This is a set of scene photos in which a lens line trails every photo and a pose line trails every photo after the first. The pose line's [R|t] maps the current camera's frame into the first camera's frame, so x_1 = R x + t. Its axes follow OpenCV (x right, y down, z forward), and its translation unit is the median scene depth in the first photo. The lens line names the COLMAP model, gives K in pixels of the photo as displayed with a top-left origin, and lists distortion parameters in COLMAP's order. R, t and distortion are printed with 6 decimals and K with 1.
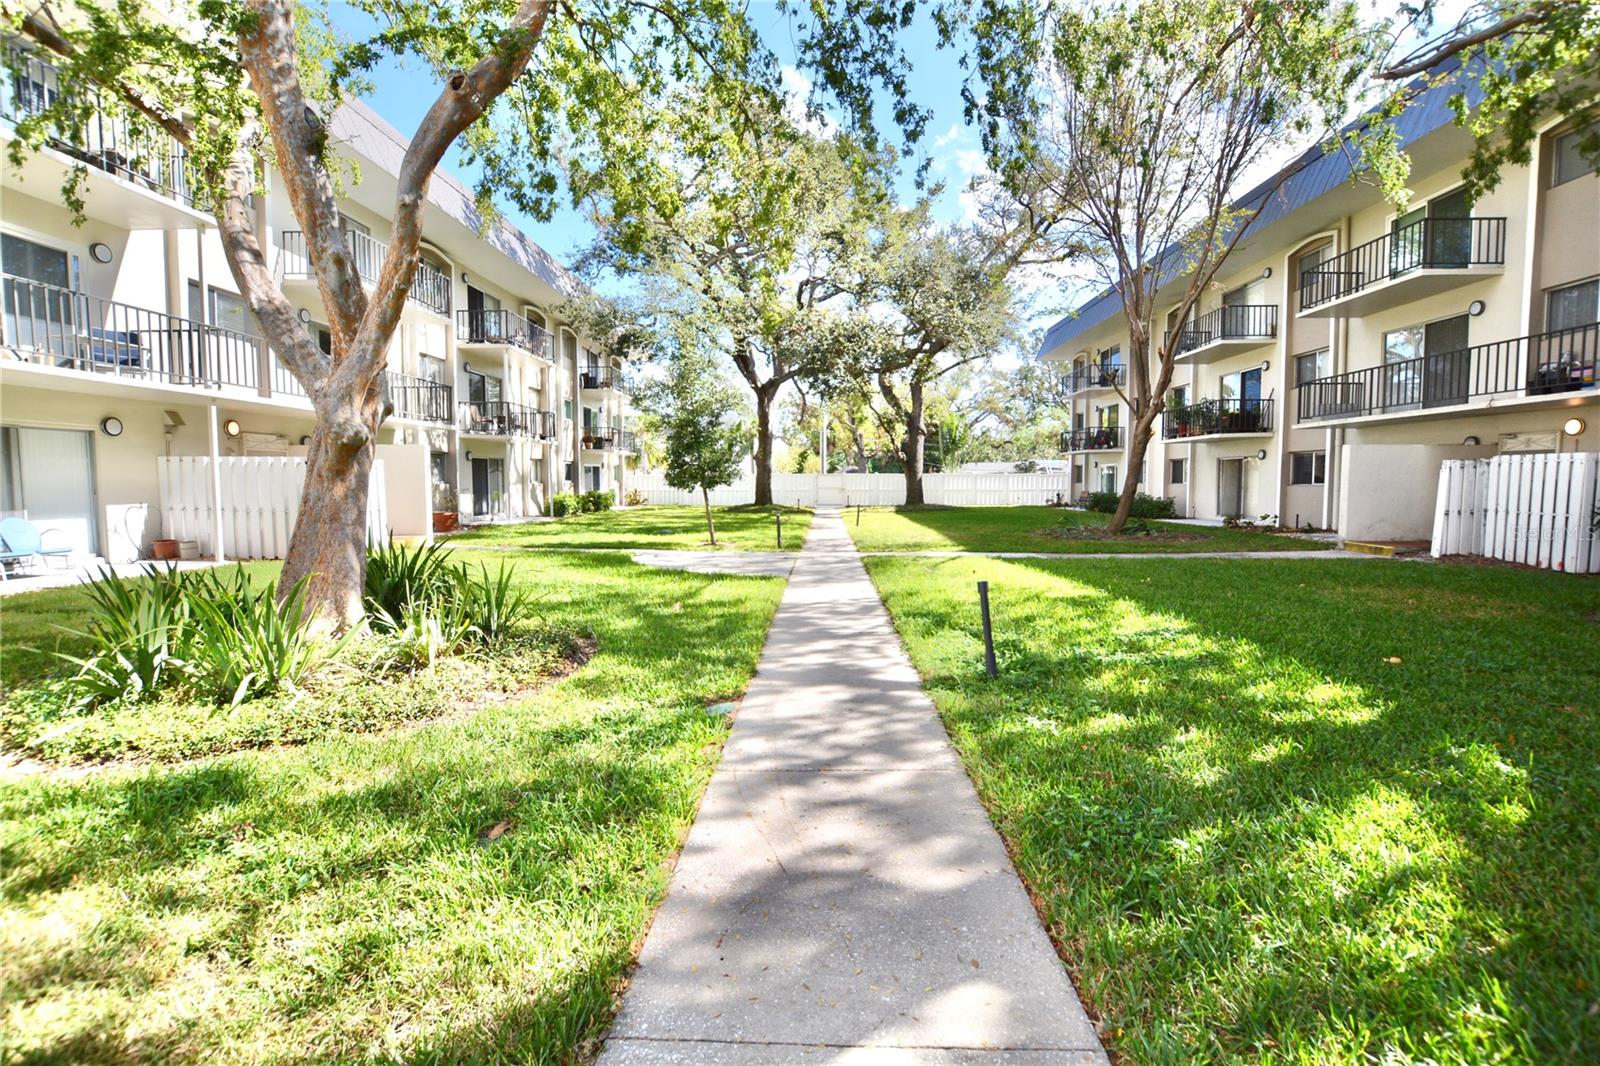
lens RADIAL K [[715.5, 0, 827.5], [0, 715.5, 531.2], [0, 0, 1]] dist [-0.035339, 0.009382]
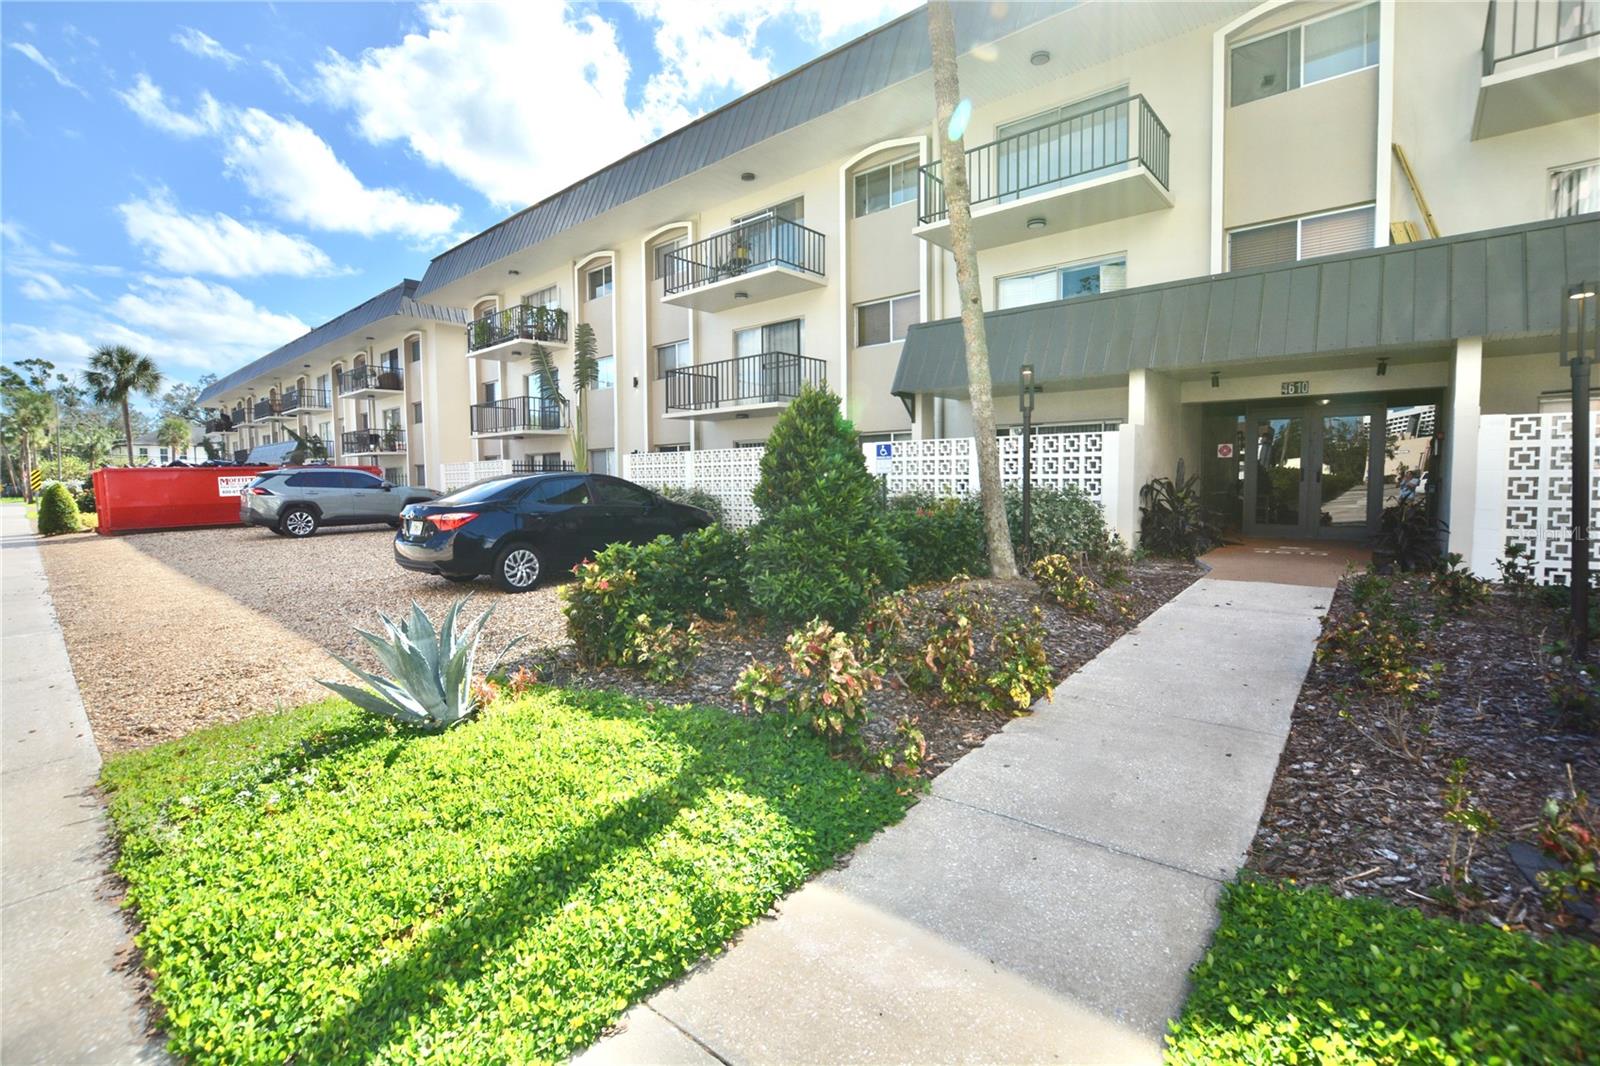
lens RADIAL K [[691.4, 0, 800.0], [0, 691.4, 533.0], [0, 0, 1]] dist [-0.034714, 0.007522]
pose [[0.613649, -0.107925, 0.782168, 0.015704], [0.102095, 0.993144, 0.056937, -0.030614], [-0.782950, 0.044917, 0.620461, 0.351911]]
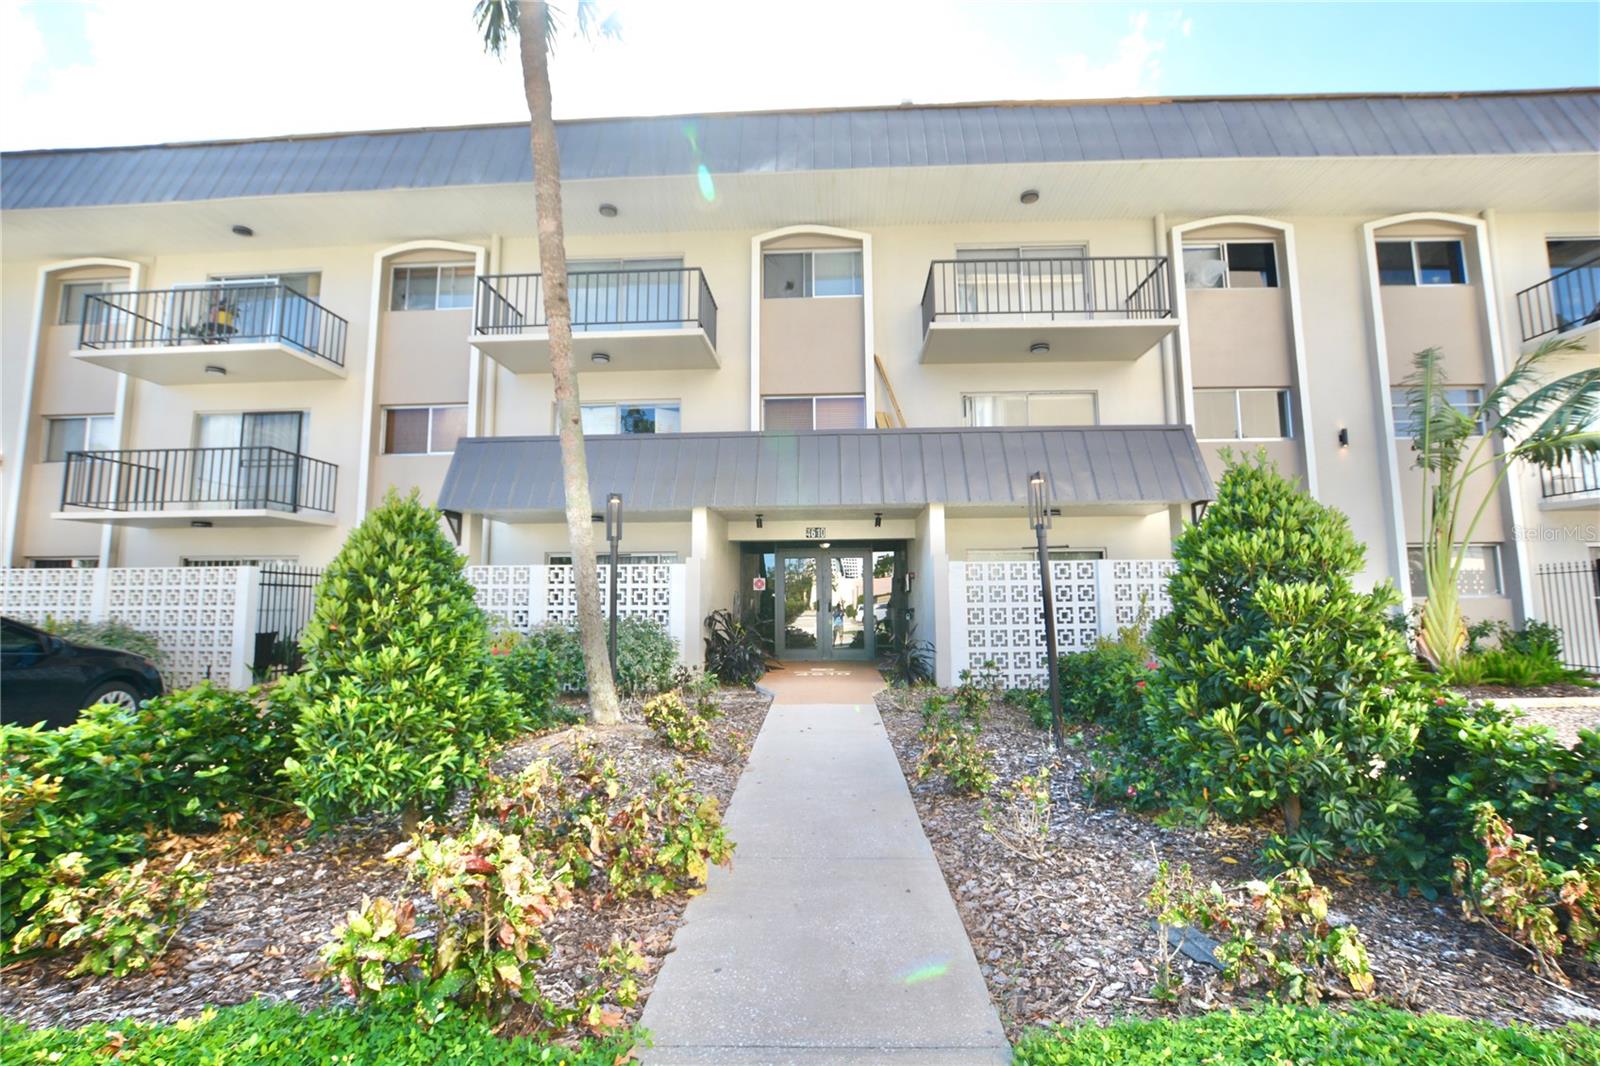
lens RADIAL K [[715.5, 0, 827.5], [0, 715.5, 531.2], [0, 0, 1]] dist [-0.035339, 0.009382]
pose [[0.007606, 0.062756, 0.998000, 0.016718], [0.094272, 0.993539, -0.063194, -0.031117], [-0.995517, 0.094564, 0.001641, 0.355735]]
